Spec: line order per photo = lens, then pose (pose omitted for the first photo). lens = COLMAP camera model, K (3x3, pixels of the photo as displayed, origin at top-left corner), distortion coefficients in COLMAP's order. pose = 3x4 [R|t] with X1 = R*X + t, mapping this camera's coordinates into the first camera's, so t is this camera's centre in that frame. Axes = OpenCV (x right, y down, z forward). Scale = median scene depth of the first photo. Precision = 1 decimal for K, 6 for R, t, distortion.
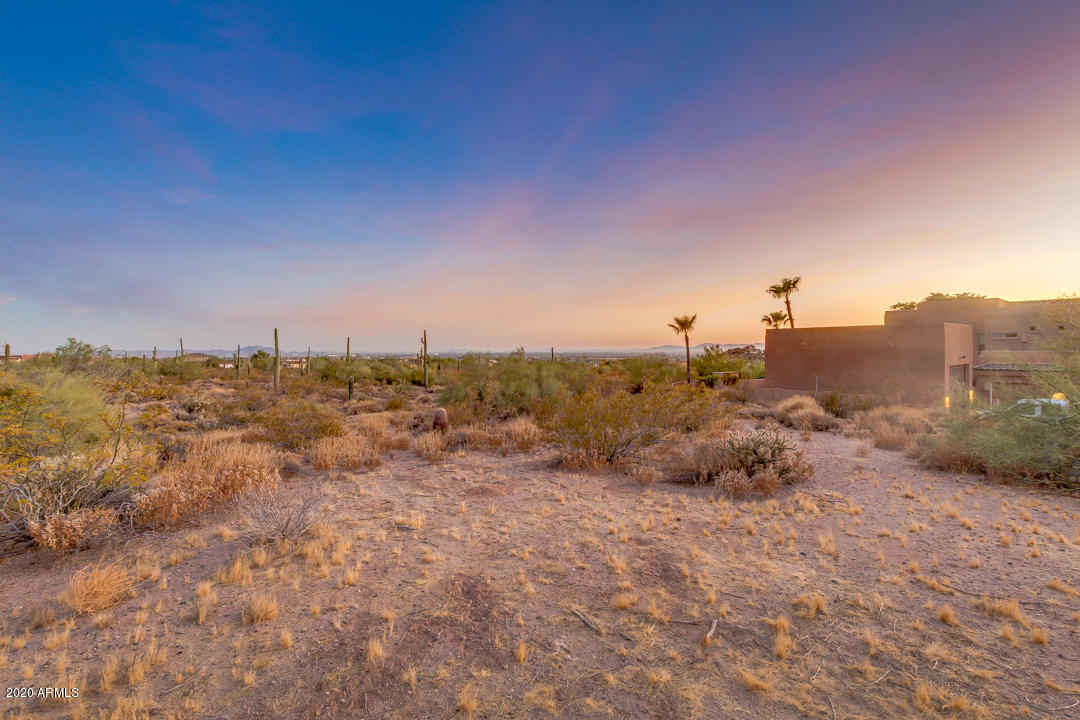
lens RADIAL K [[605.0, 0, 538.0], [0, 605.0, 354.5], [0, 0, 1]] dist [0.001858, -0.000033]
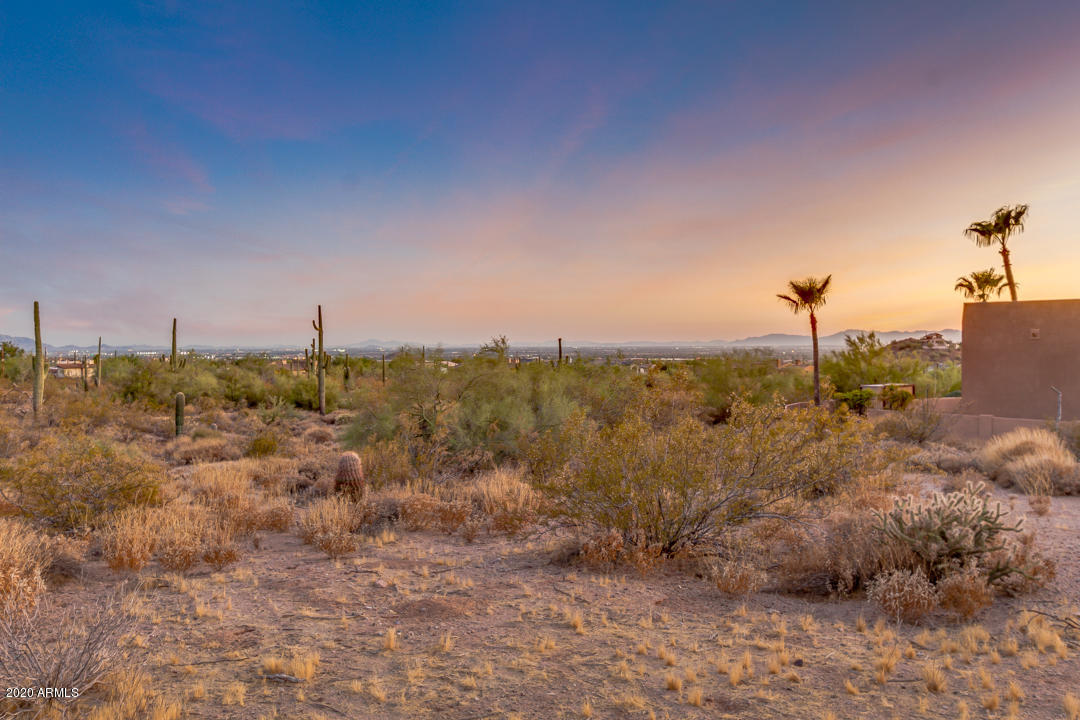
lens RADIAL K [[605.0, 0, 543.4], [0, 605.0, 360.4], [0, 0, 1]] dist [0.001858, -0.000033]
pose [[0.999940, 0.000137, 0.010932, 0.003328], [-0.000061, 0.999976, -0.006959, 0.011805], [-0.010933, 0.006958, 0.999916, 0.468134]]
